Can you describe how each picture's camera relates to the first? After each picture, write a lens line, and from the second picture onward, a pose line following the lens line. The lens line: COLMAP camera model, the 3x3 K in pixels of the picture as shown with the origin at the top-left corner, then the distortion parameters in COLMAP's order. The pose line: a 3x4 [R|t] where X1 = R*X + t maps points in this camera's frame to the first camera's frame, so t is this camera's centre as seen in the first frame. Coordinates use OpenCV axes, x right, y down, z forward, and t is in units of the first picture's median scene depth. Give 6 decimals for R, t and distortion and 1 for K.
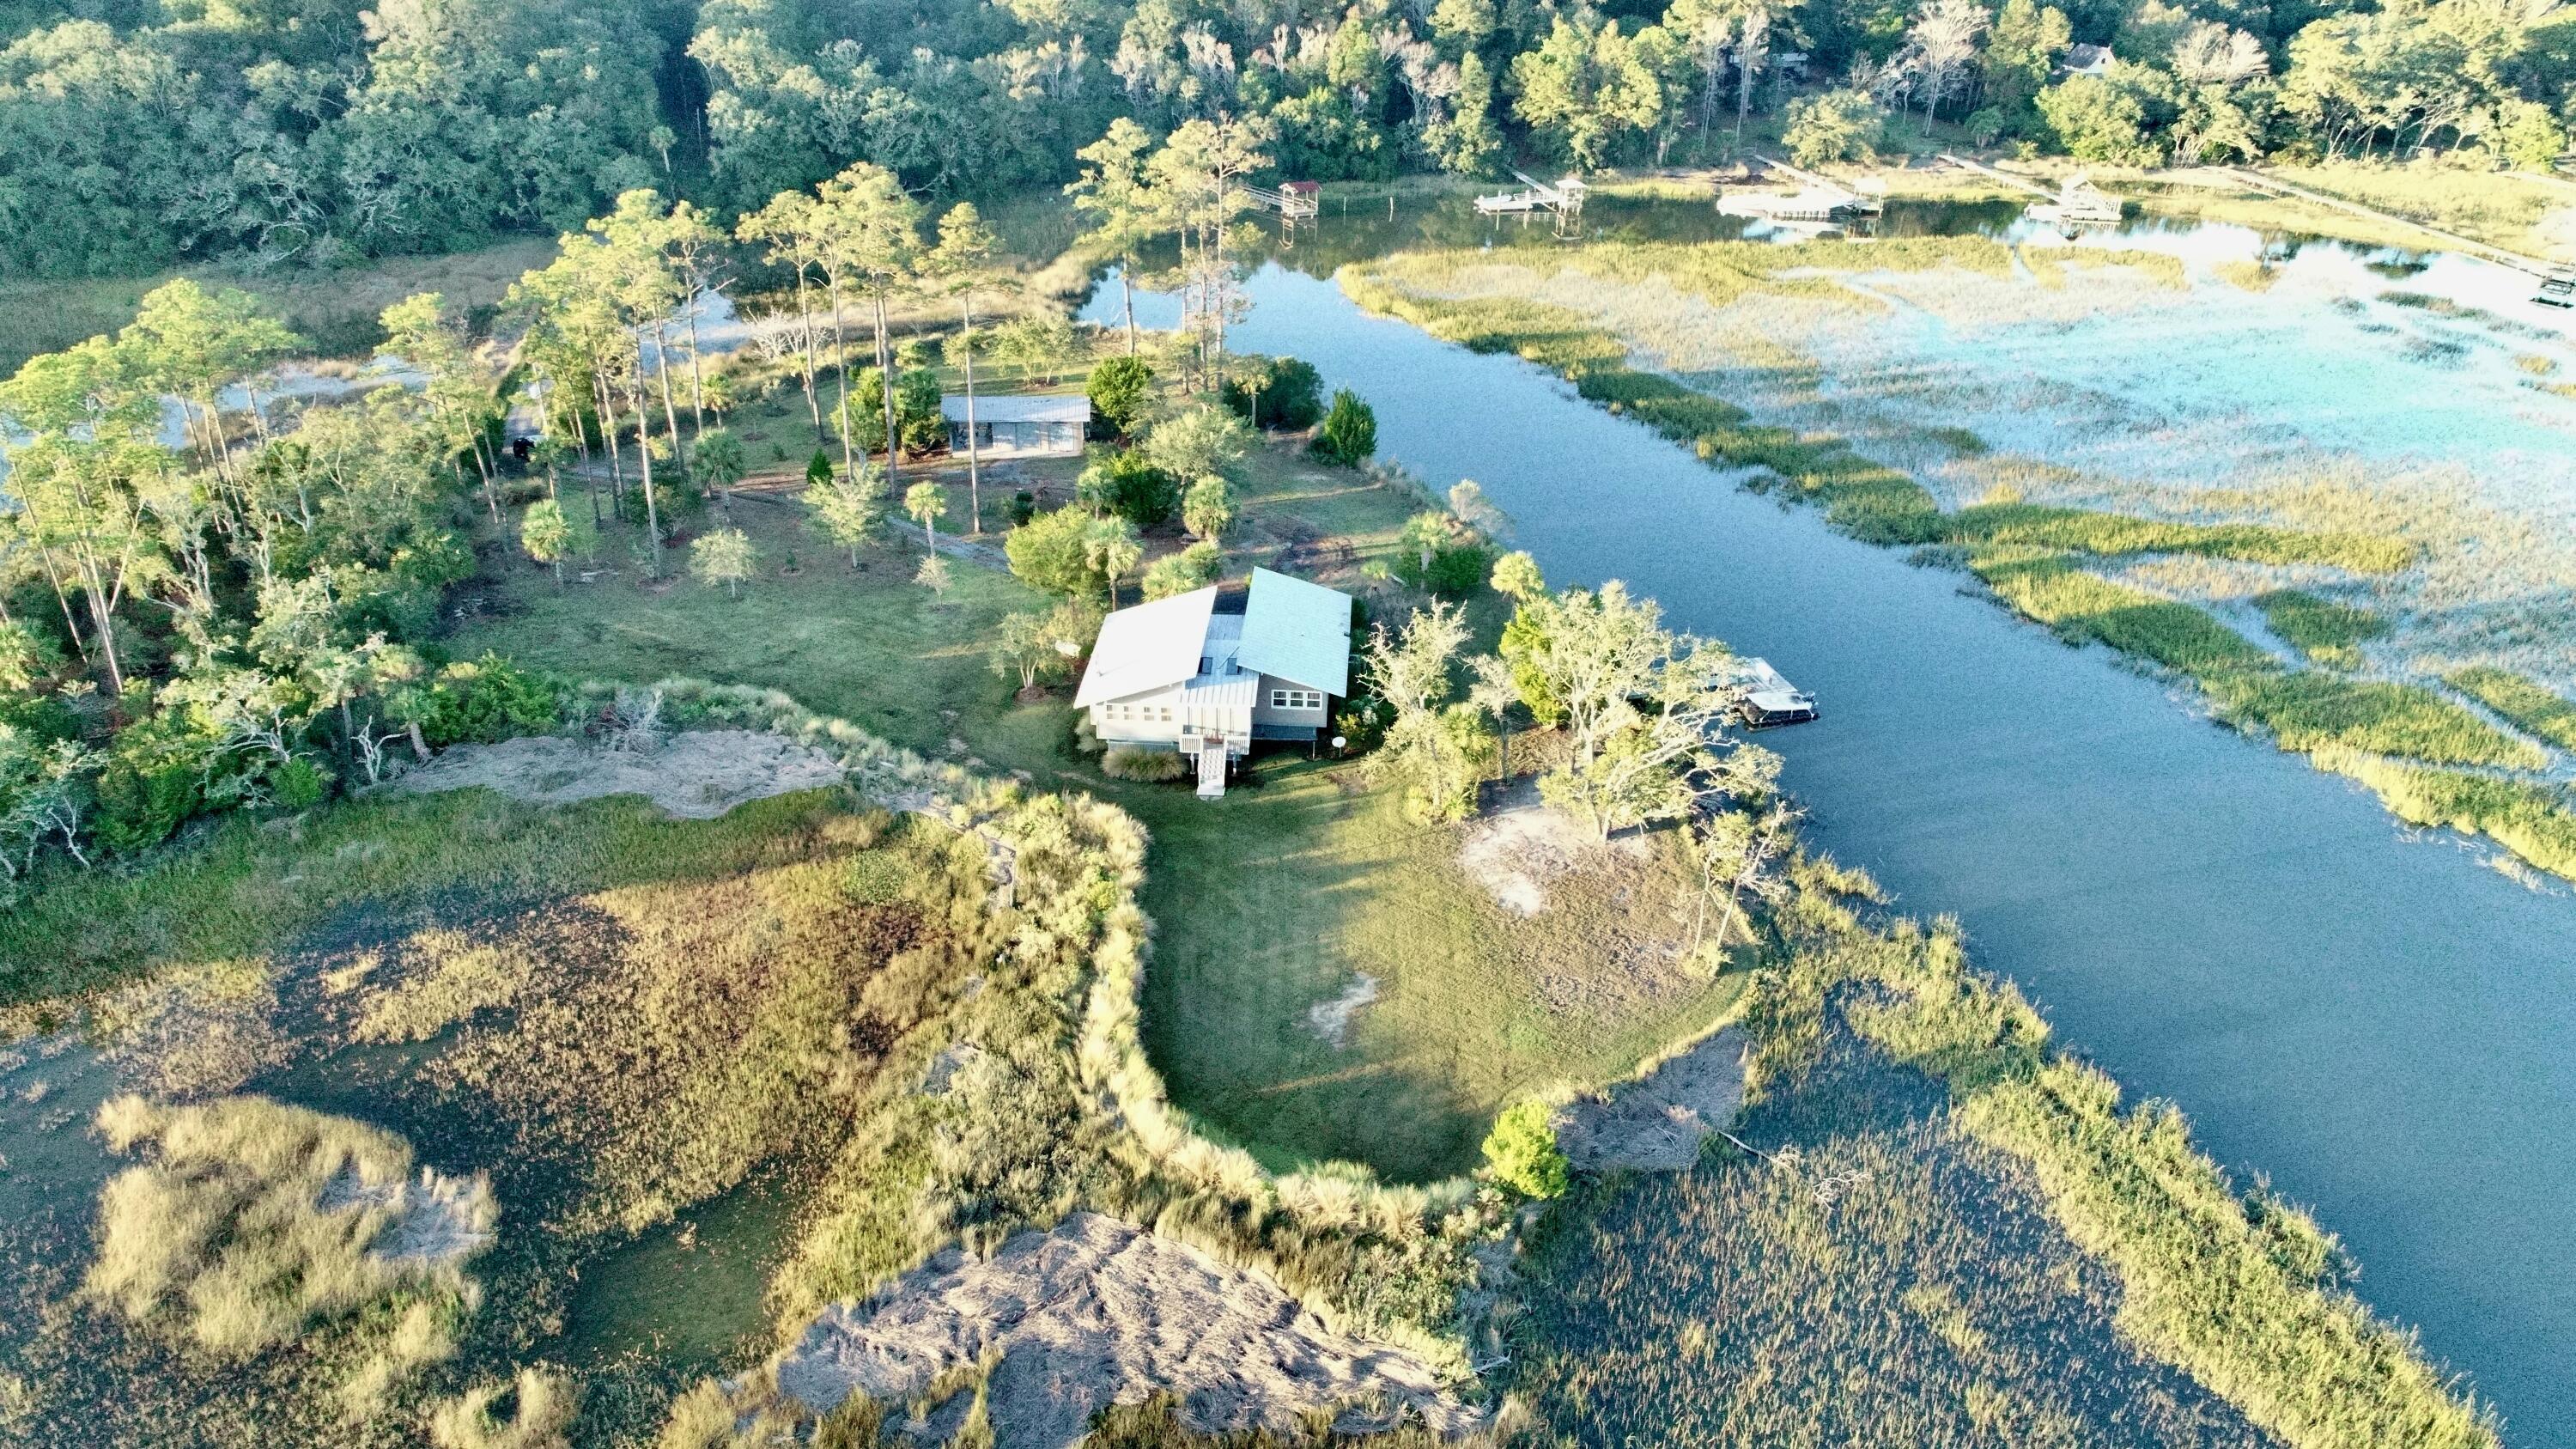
lens RADIAL K [[1741.9, 0, 1296.4], [0, 1741.9, 726.8], [0, 0, 1]] dist [0.004210, 0.004283]
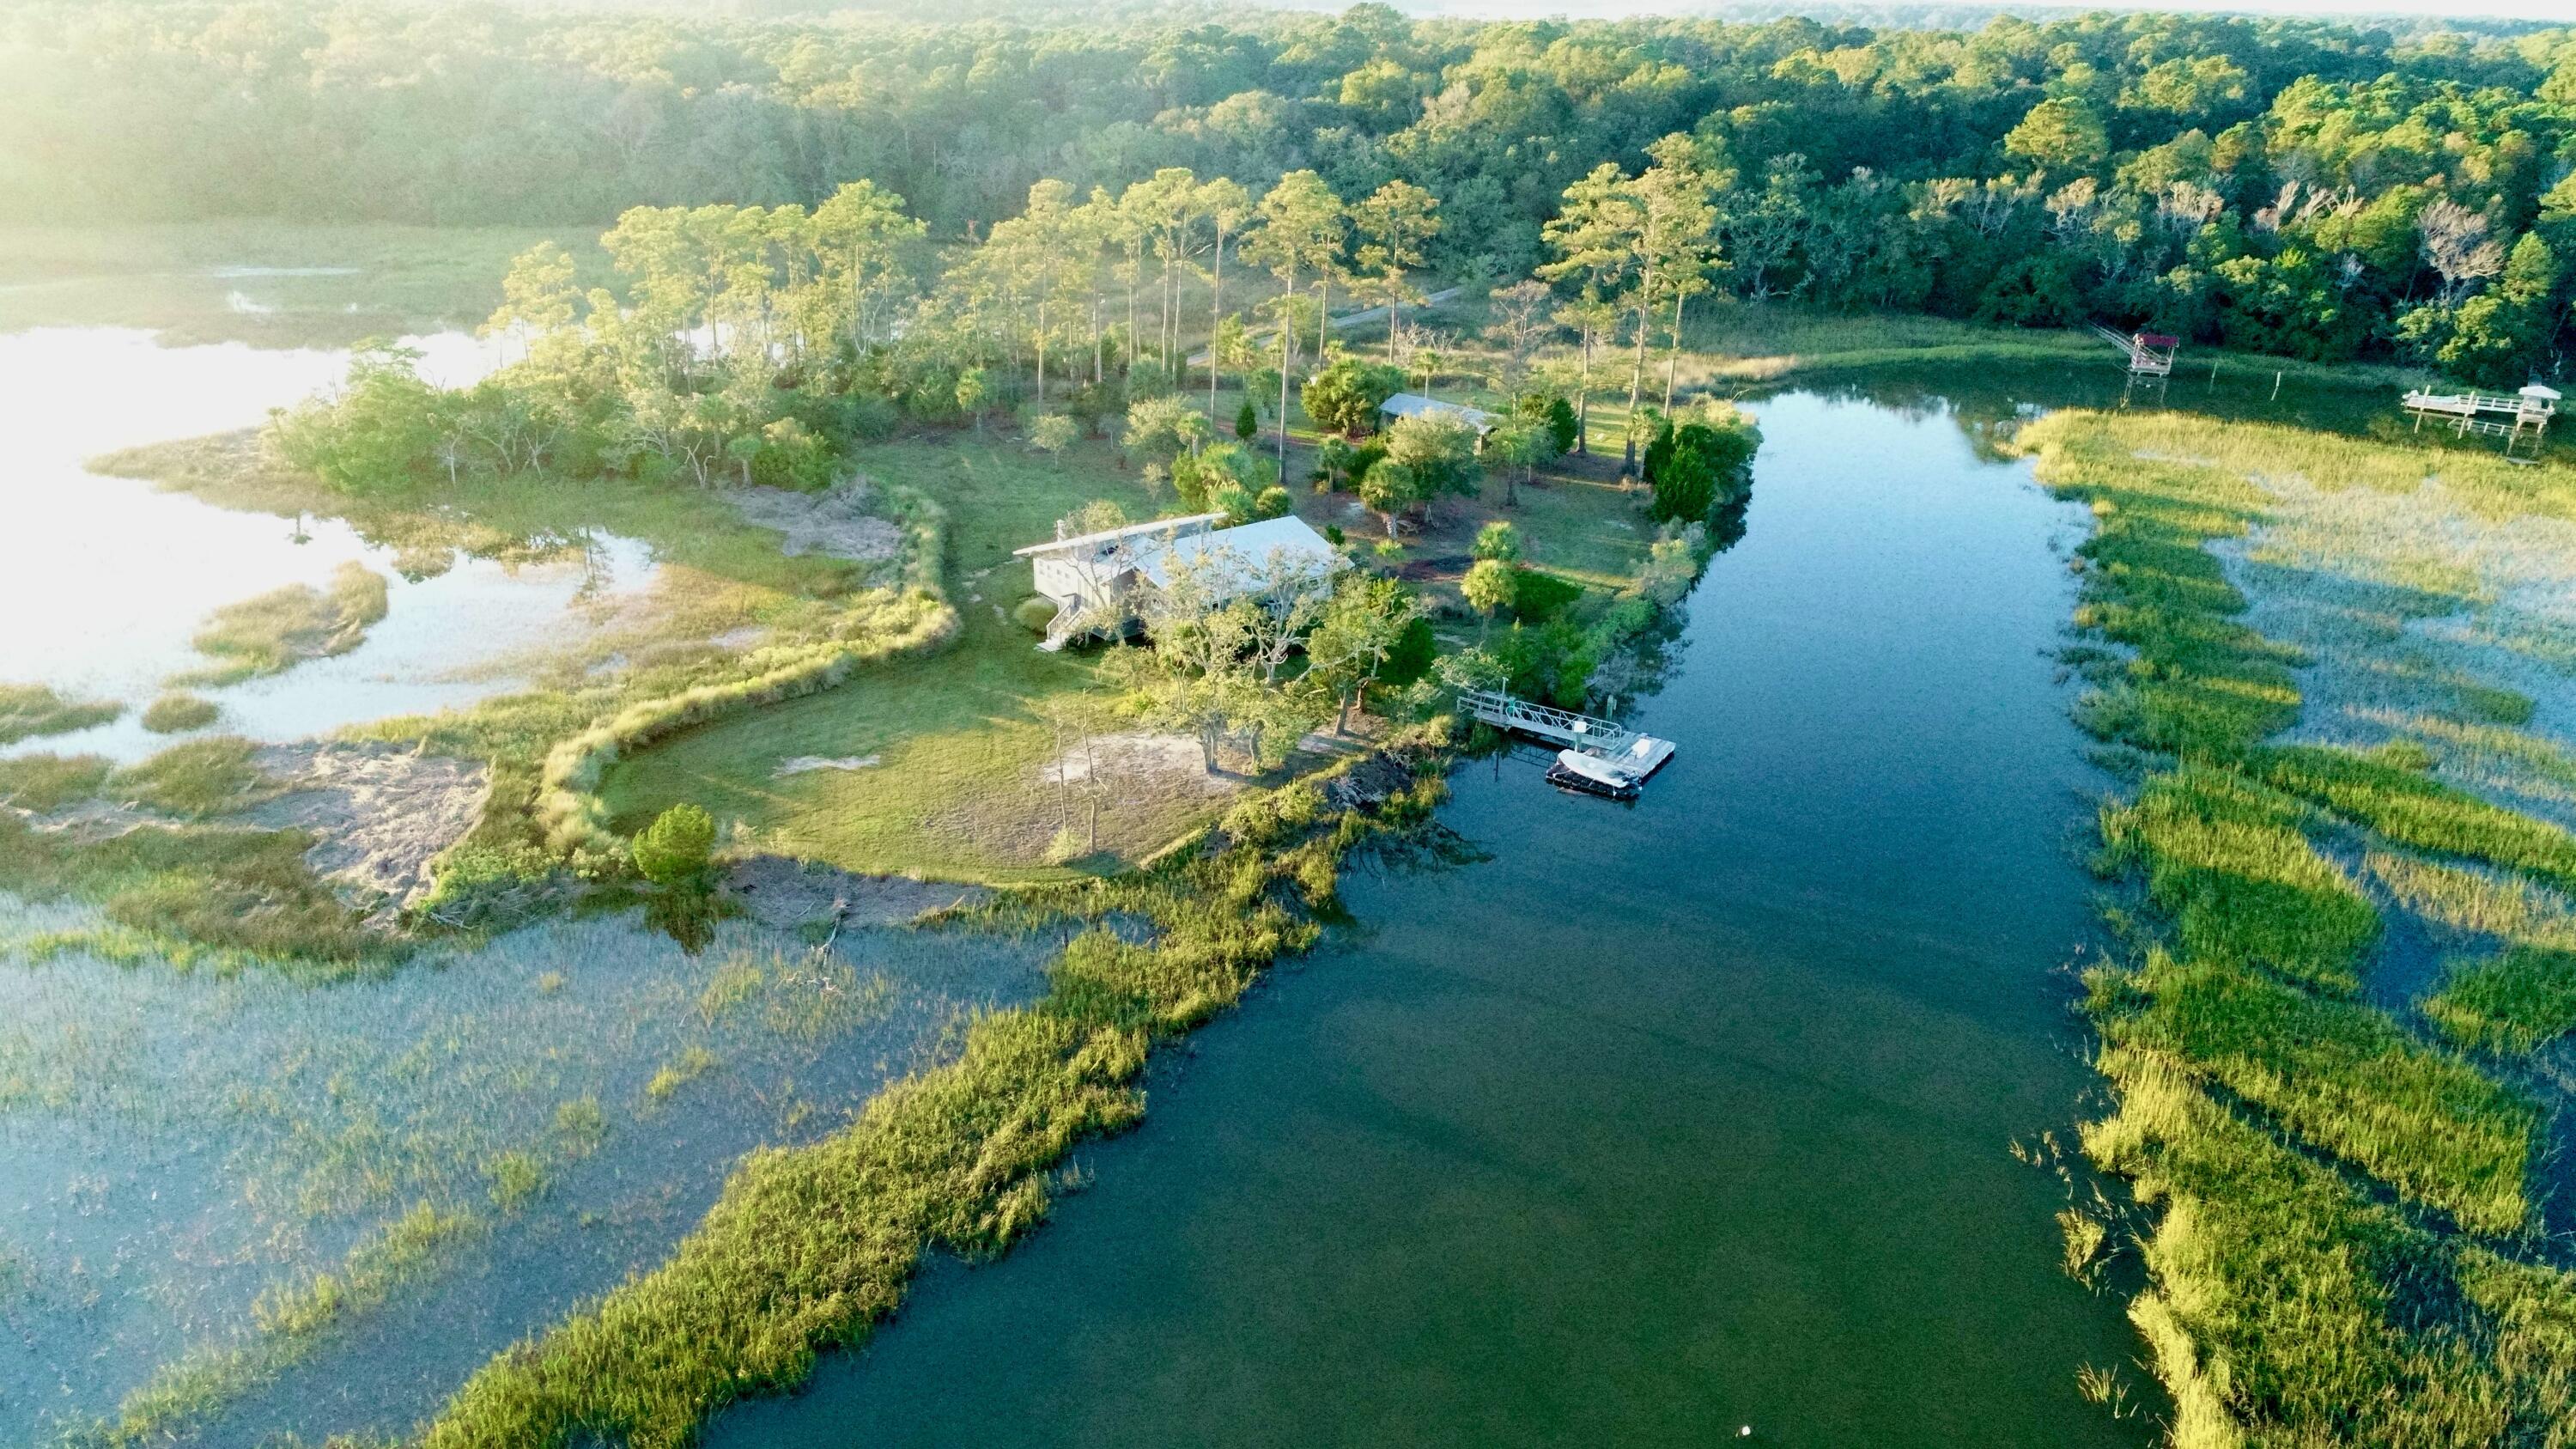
lens RADIAL K [[1741.9, 0, 1296.4], [0, 1741.9, 726.8], [0, 0, 1]] dist [0.004210, 0.004283]
pose [[0.682721, 0.288155, -0.671460, 0.564470], [-0.358692, 0.932777, 0.035591, -0.008676], [0.636579, 0.216549, 0.740185, 0.189523]]
